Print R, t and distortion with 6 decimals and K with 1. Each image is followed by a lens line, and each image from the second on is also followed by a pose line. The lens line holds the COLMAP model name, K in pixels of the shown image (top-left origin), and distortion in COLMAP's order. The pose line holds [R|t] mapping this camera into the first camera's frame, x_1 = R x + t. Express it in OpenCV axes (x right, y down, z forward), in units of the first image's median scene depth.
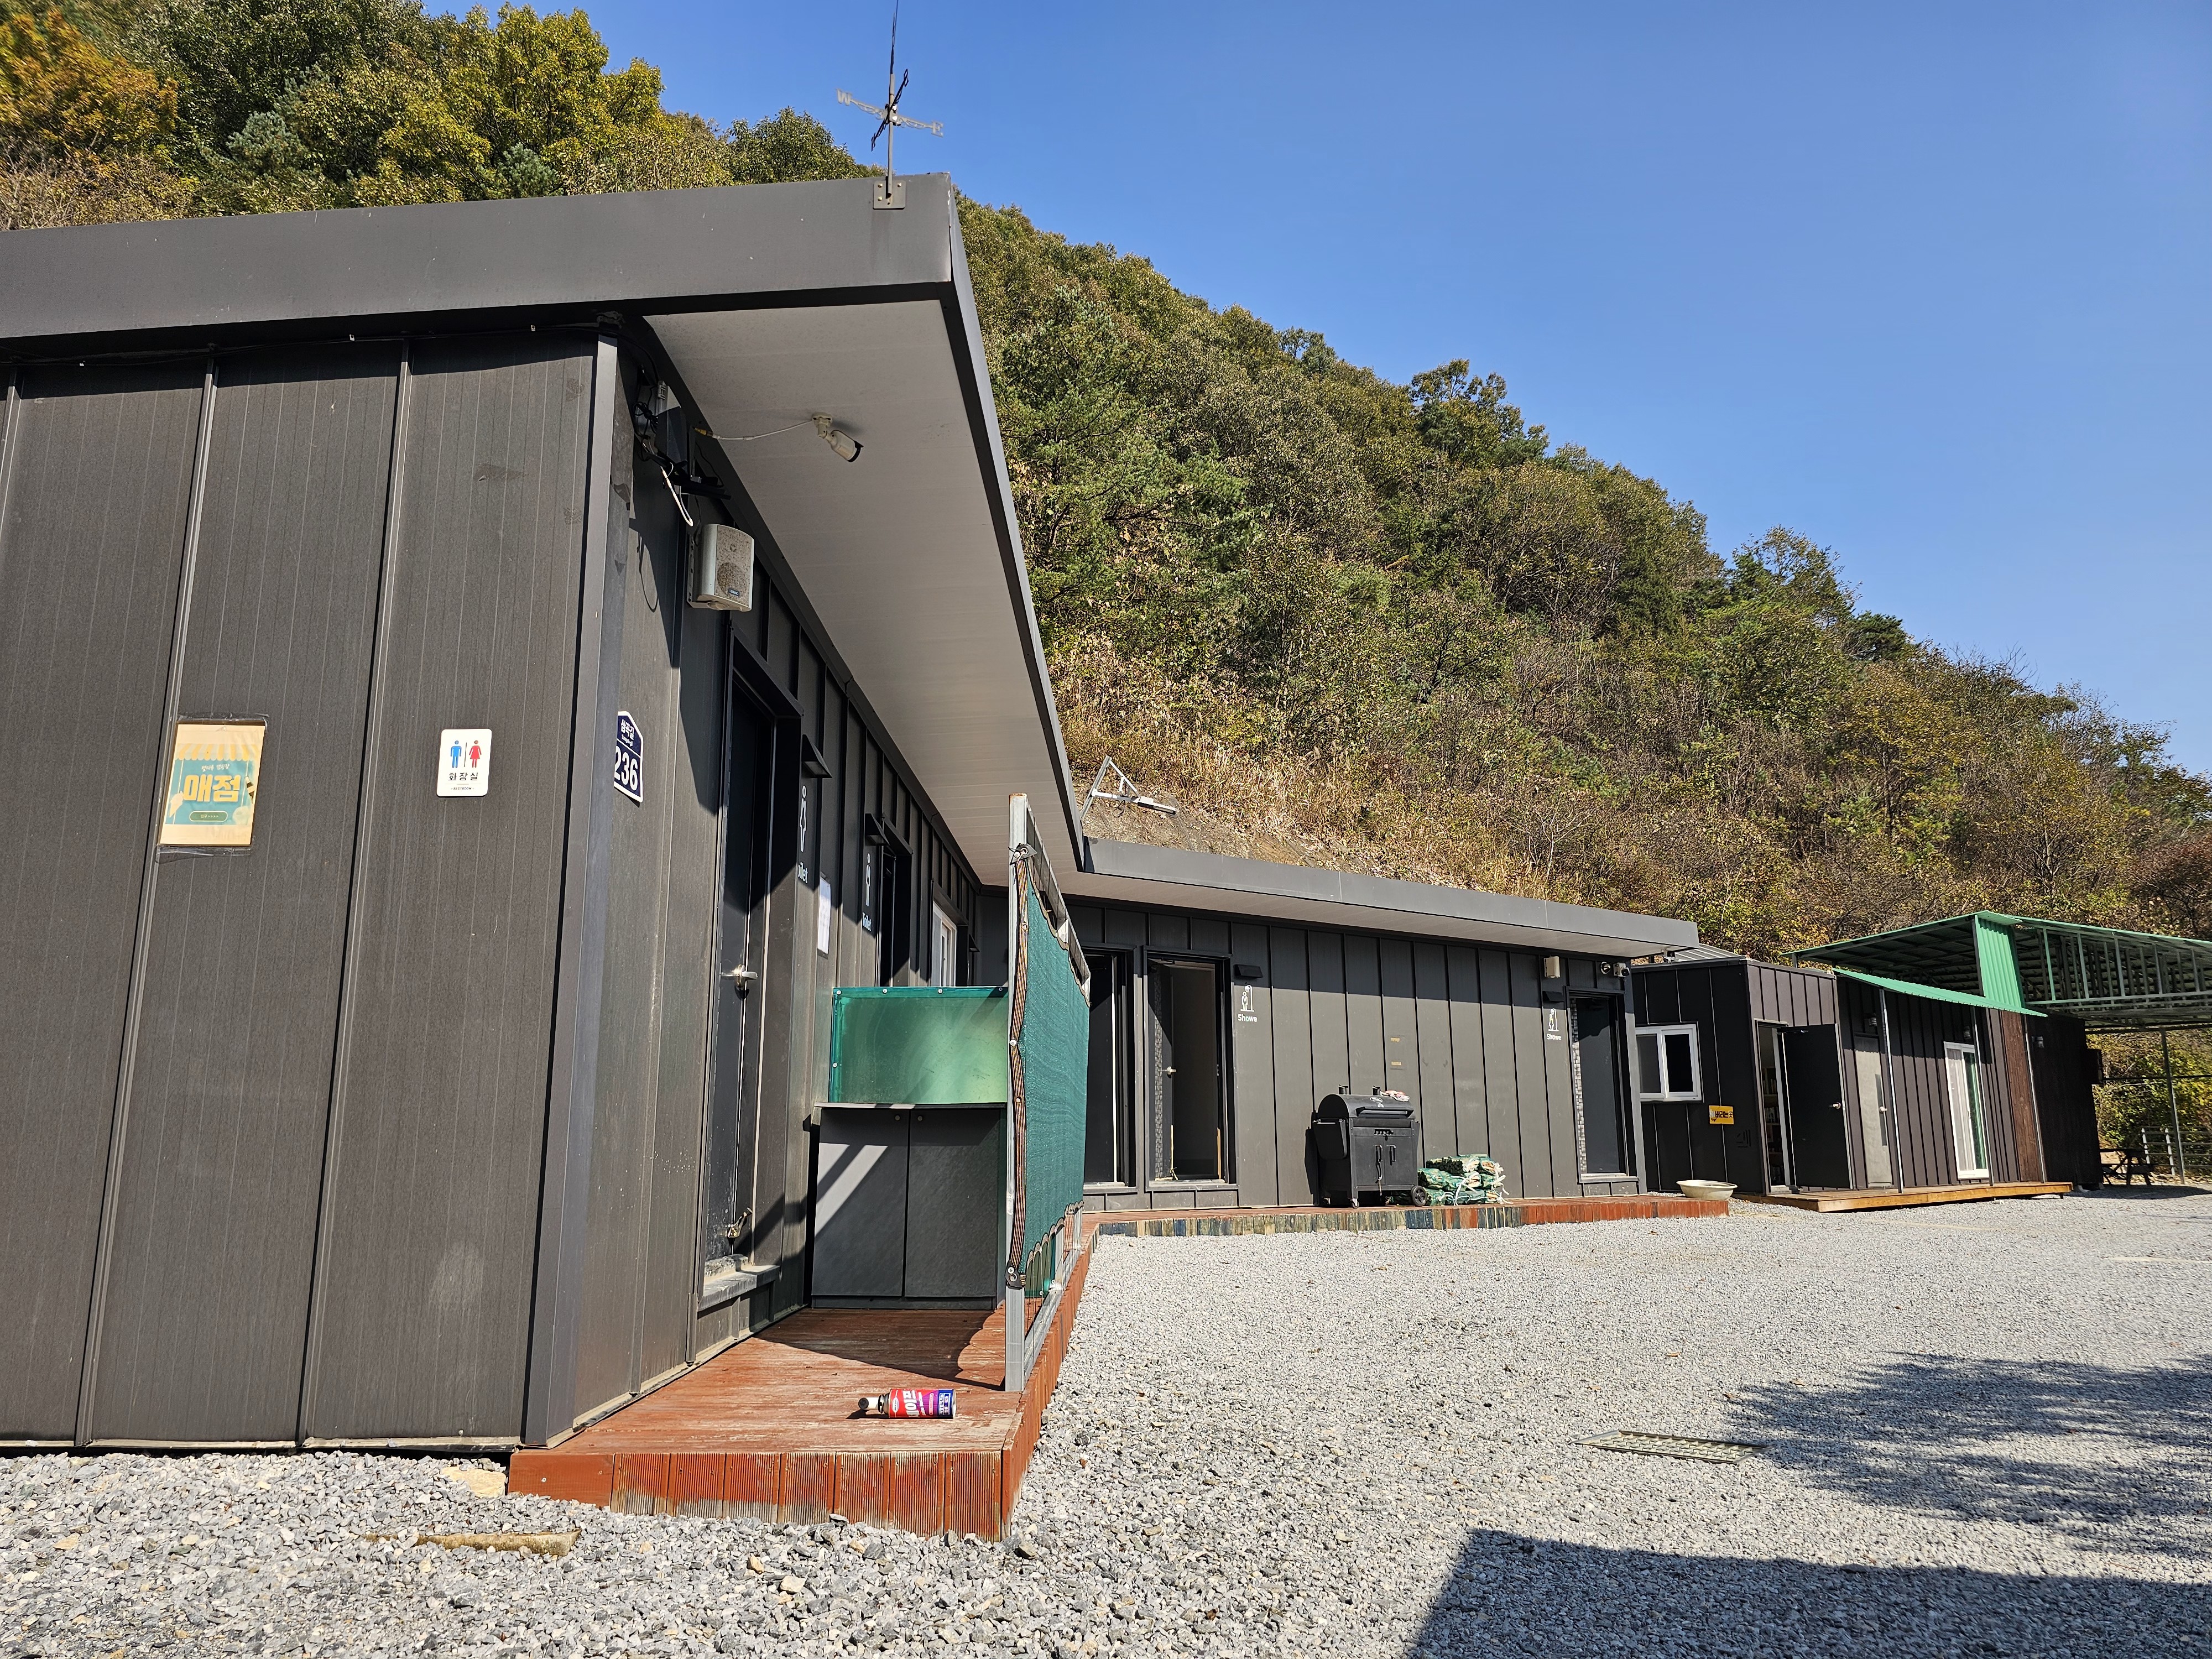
lens RADIAL K [[1493.0, 0, 1107.5], [0, 1493.0, 825.2], [0, 0, 1]] dist [0.072742, -0.073729]
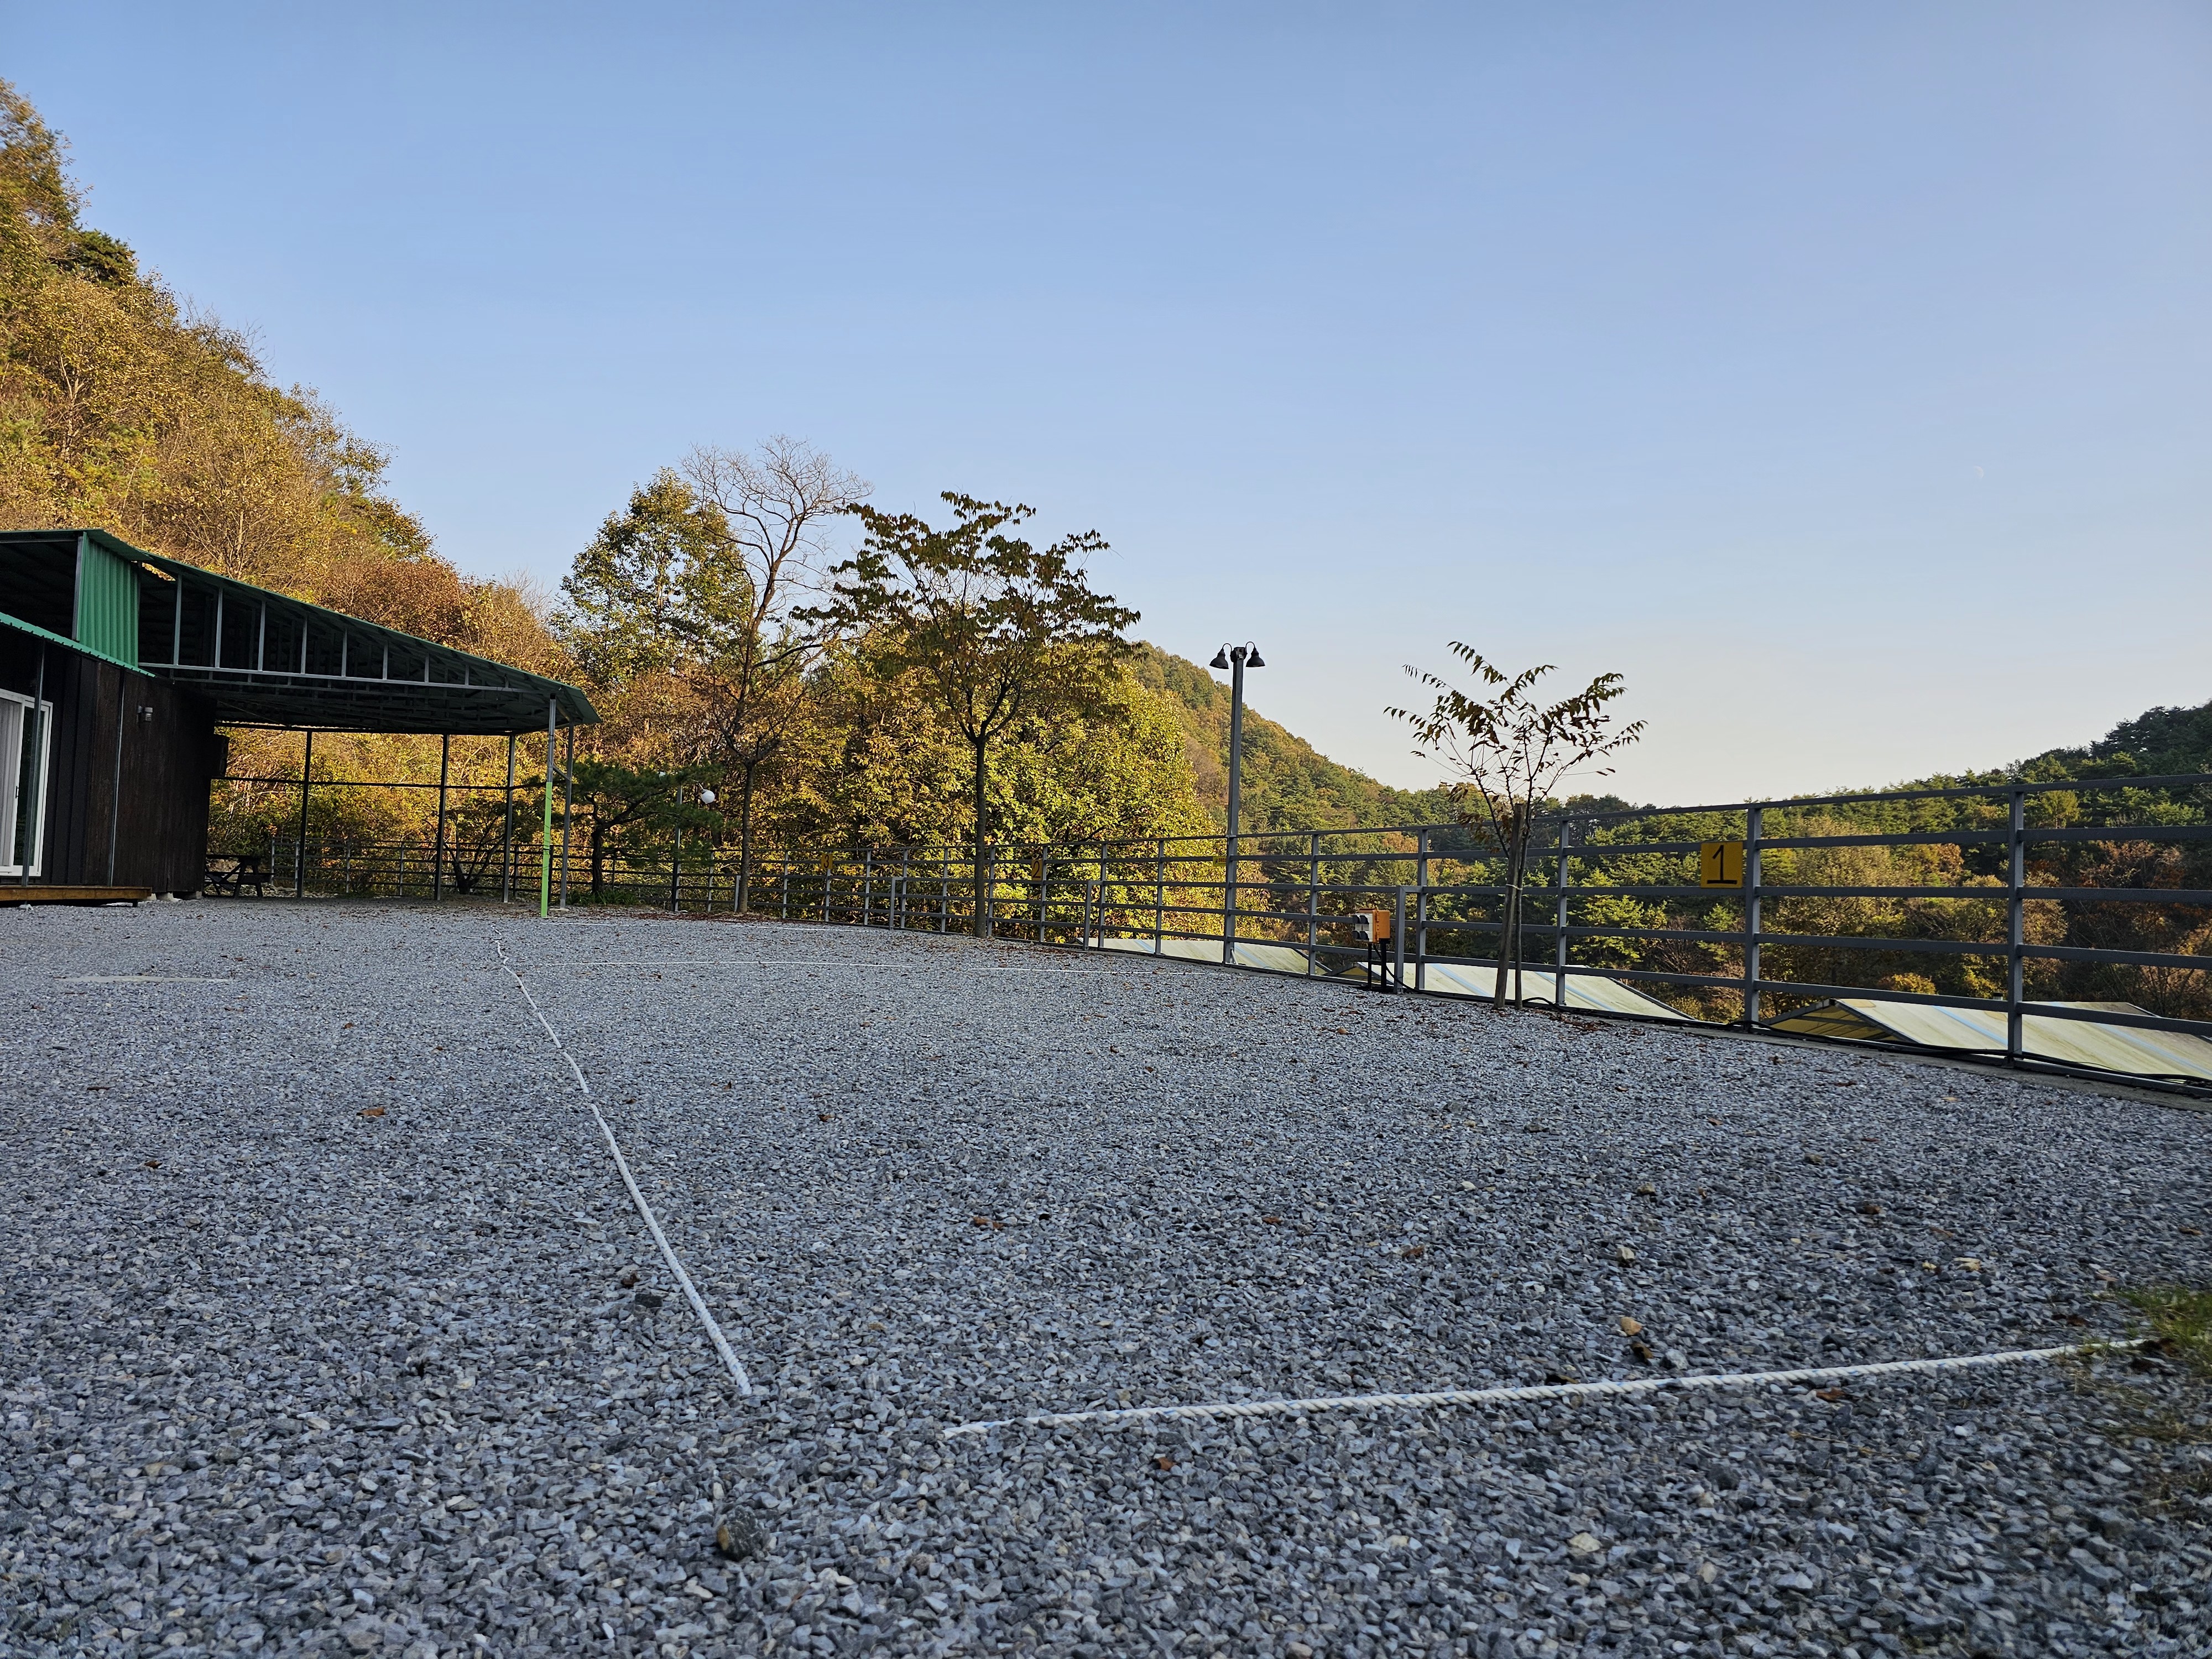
lens RADIAL K [[1486.7, 0, 1120.9], [0, 1486.7, 823.8], [0, 0, 1]] dist [0.068860, -0.063789]
pose [[0.468278, 0.057540, 0.881706, 0.071406], [-0.210172, 0.976491, 0.047898, 0.024048], [-0.858221, -0.207739, 0.469362, 0.085392]]
